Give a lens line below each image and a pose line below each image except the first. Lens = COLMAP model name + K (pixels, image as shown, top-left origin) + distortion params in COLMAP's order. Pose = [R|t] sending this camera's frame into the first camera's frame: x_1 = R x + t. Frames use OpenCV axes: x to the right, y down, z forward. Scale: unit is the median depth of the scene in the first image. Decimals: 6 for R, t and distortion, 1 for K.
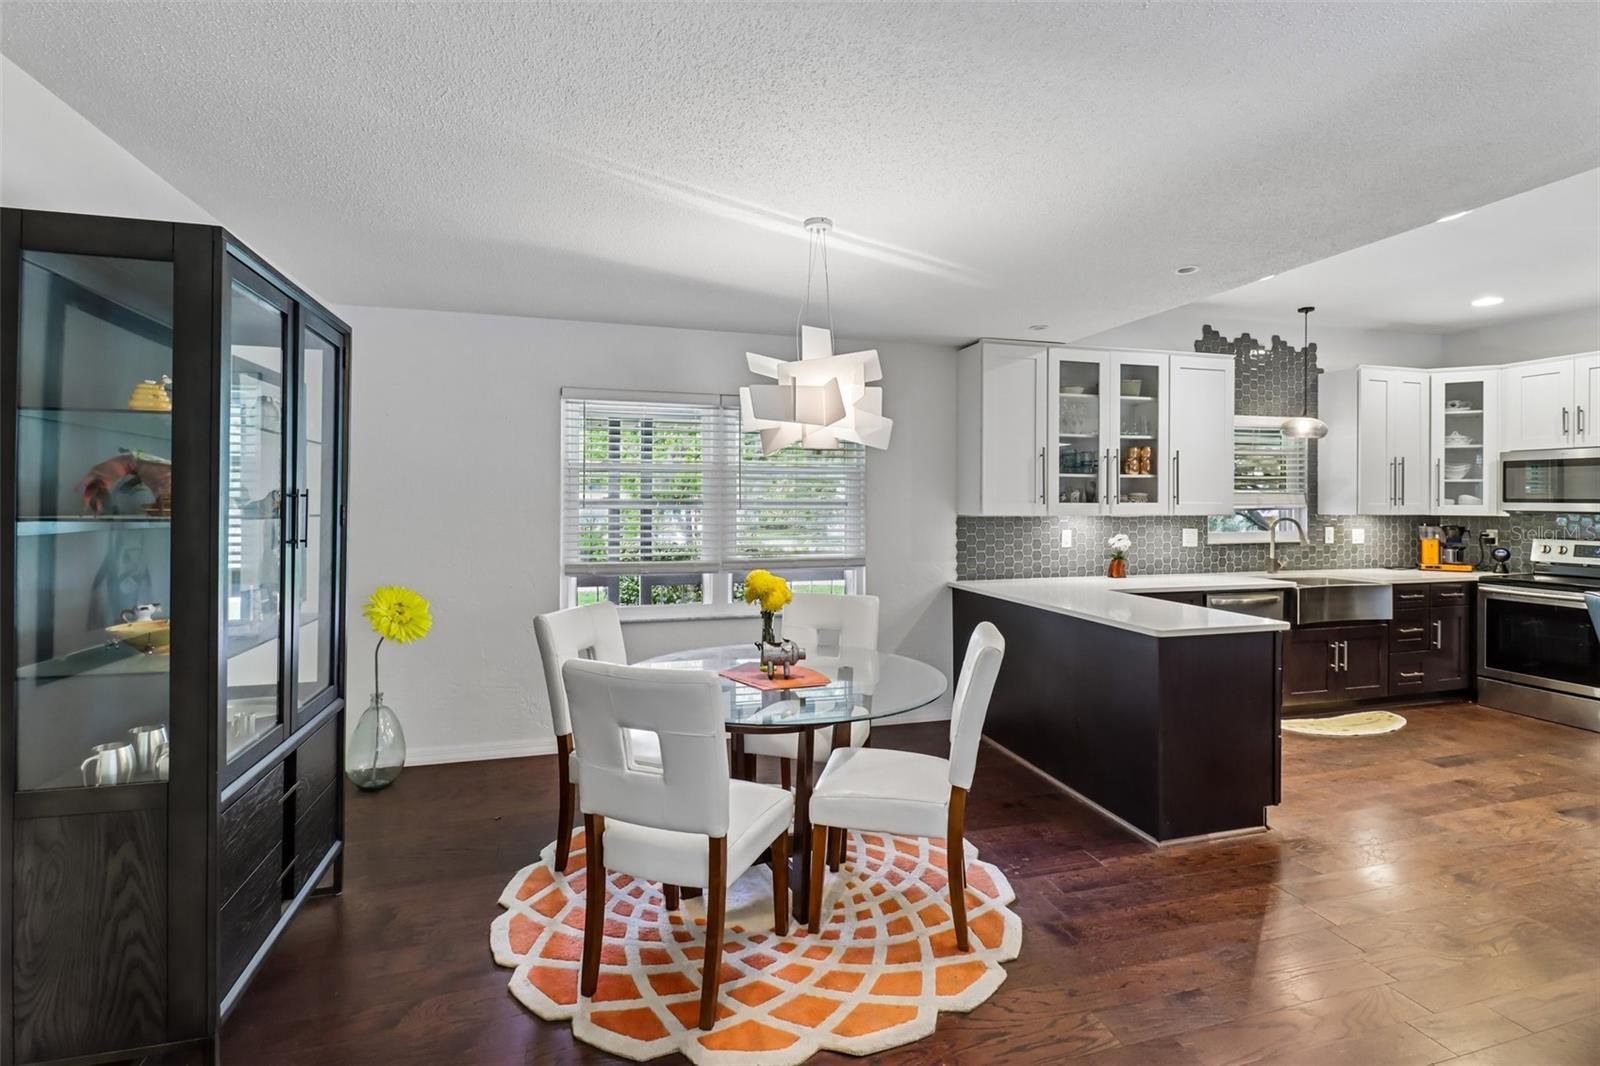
lens RADIAL K [[734.3, 0, 800.5], [0, 734.3, 499.4], [0, 0, 1]] dist [0.008267, -0.010820]
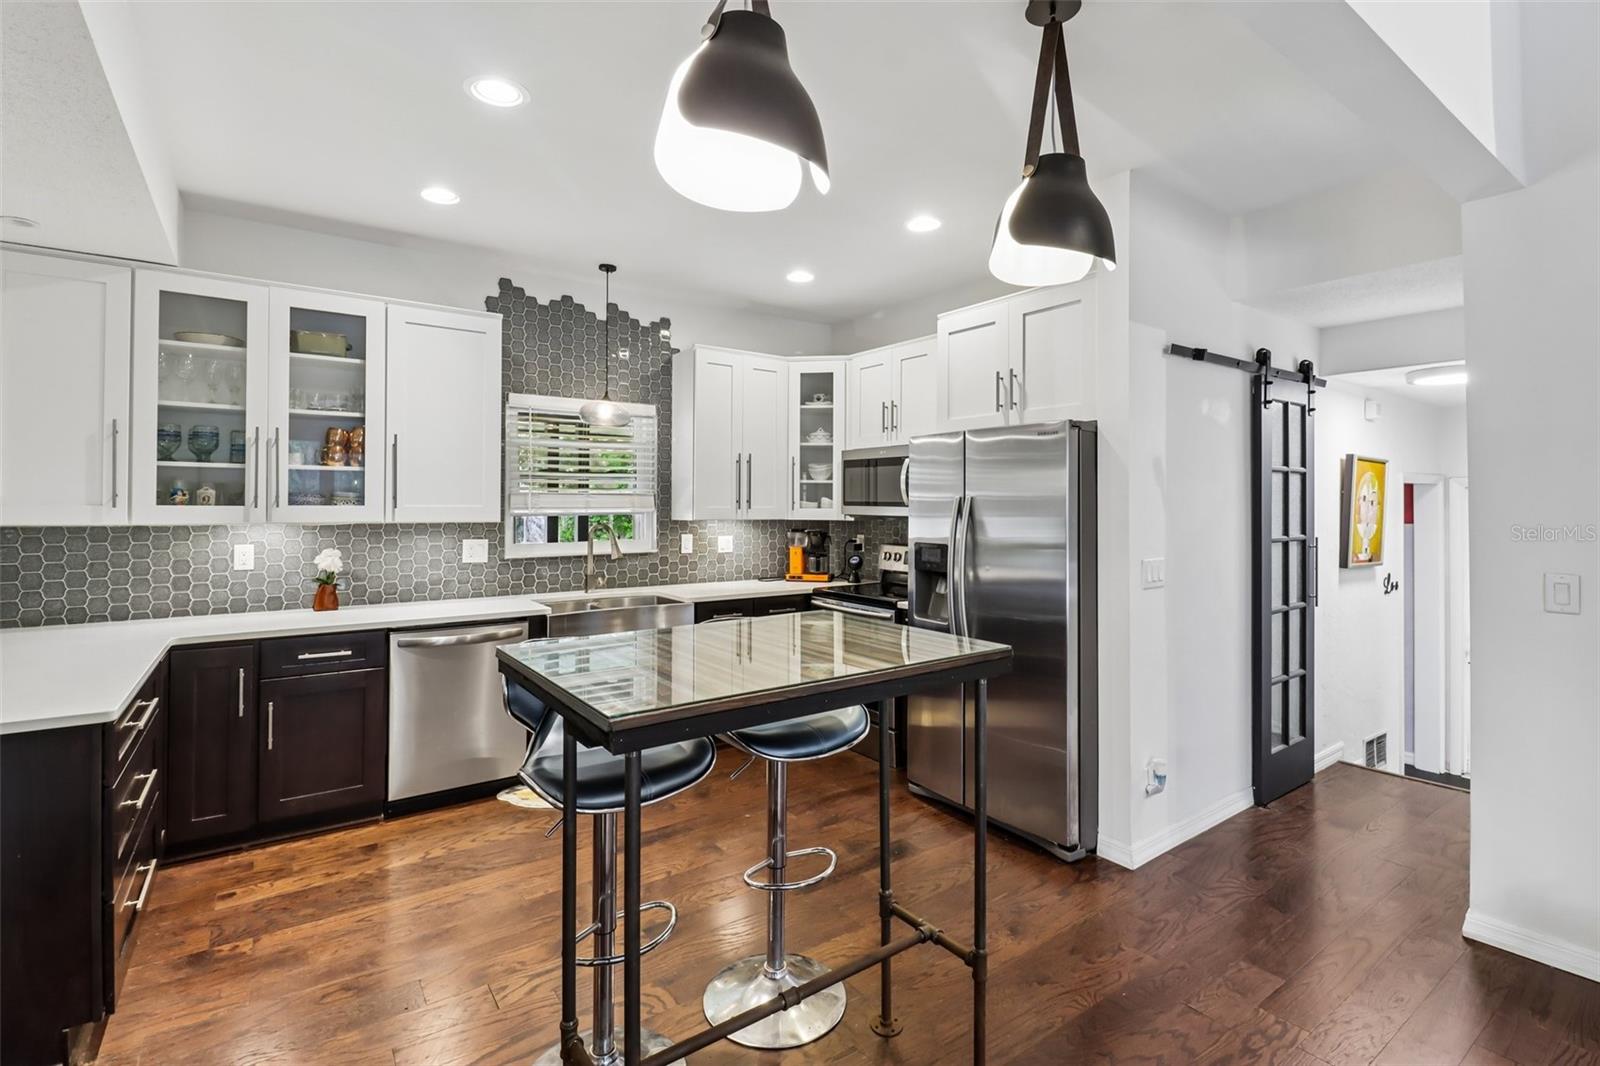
lens RADIAL K [[734.3, 0, 802.6], [0, 734.3, 501.0], [0, 0, 1]] dist [0.008267, -0.010820]
pose [[0.939472, 0.002945, 0.342614, 0.641257], [-0.001560, 0.999989, -0.004320, 0.002697], [-0.342623, 0.003524, 0.939466, 0.172254]]
